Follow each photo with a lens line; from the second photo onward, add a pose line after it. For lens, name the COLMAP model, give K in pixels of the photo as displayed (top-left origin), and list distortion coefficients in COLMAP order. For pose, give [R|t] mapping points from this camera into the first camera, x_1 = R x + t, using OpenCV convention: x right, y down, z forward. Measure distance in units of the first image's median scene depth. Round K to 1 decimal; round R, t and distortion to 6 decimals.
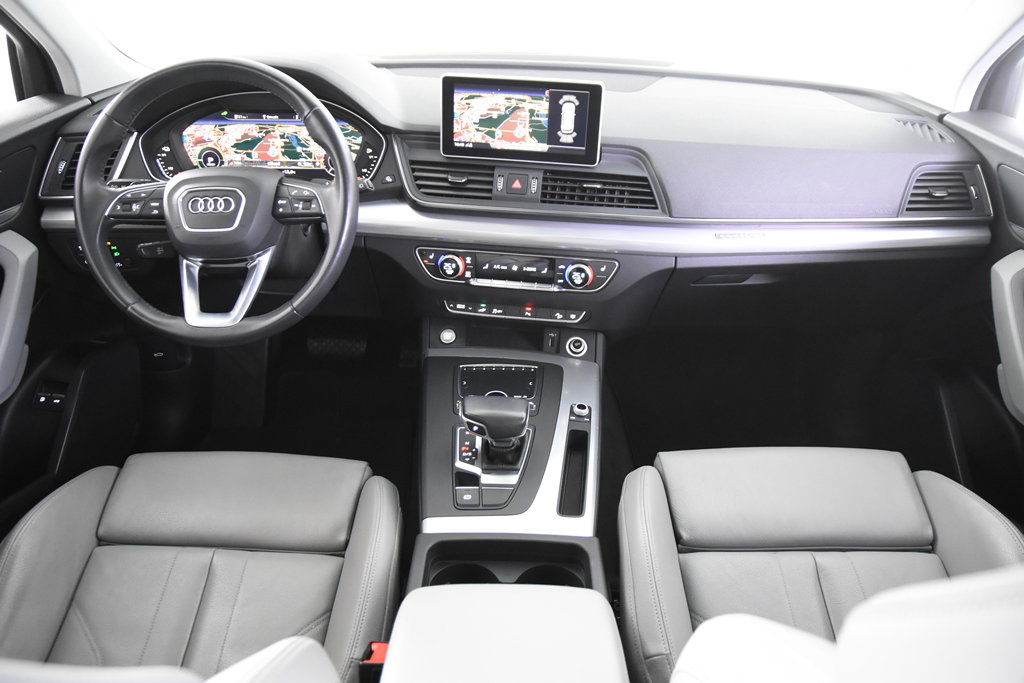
lens RADIAL K [[770.4, 0, 512.0], [0, 770.4, 341.5], [0, 0, 1]] dist [-0.126464, 0.105471]
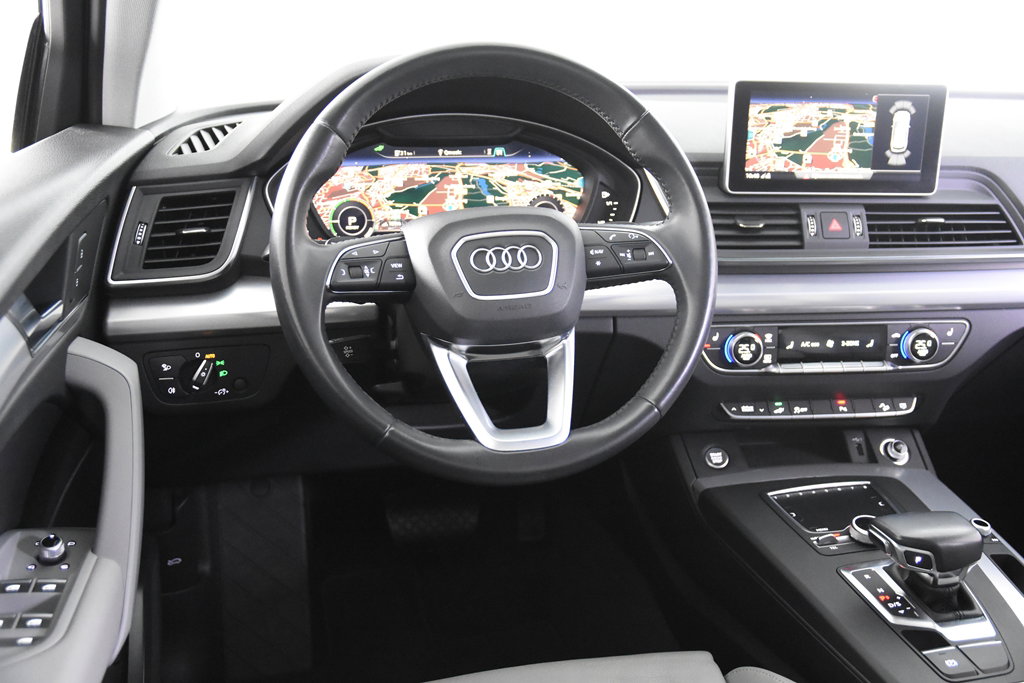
lens RADIAL K [[1061.5, 0, 512.0], [0, 1061.5, 341.5], [0, 0, 1]] dist [-0.043619, 0.164857]
pose [[0.965943, -0.078650, 0.246514, -0.545860], [0.125410, 0.975614, -0.180138, 0.043976], [-0.226334, 0.204918, 0.952251, 0.139080]]
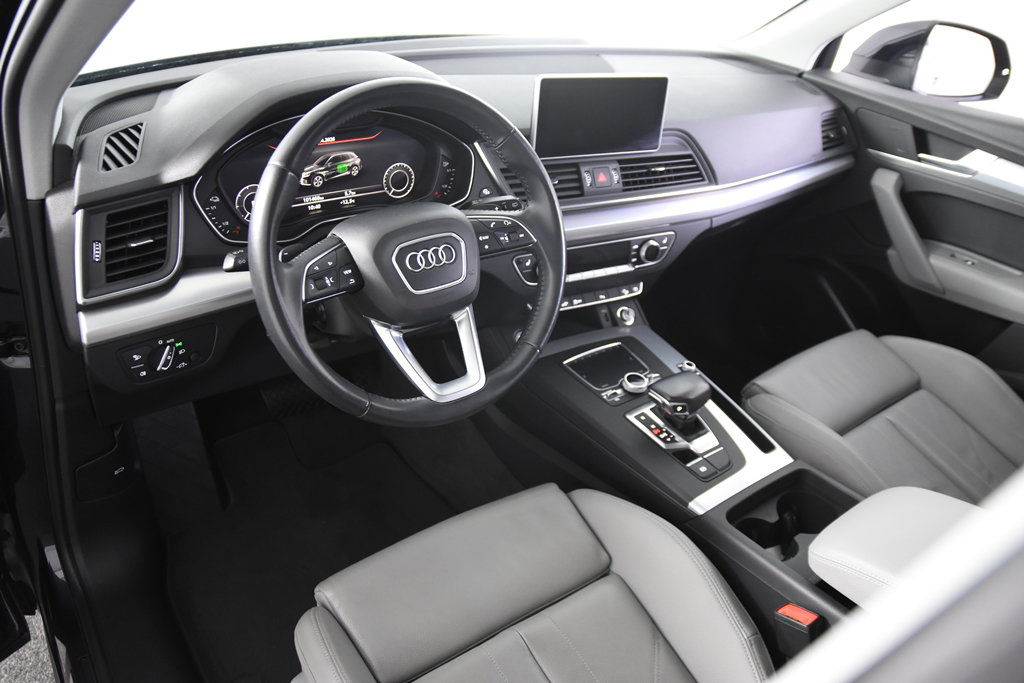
lens RADIAL K [[770.4, 0, 512.0], [0, 770.4, 341.5], [0, 0, 1]] dist [-0.126464, 0.105471]
pose [[0.791350, -0.272236, 0.547406, -0.720410], [0.228198, 0.962203, 0.148632, -0.173738], [-0.567178, 0.007297, 0.823563, 0.217835]]
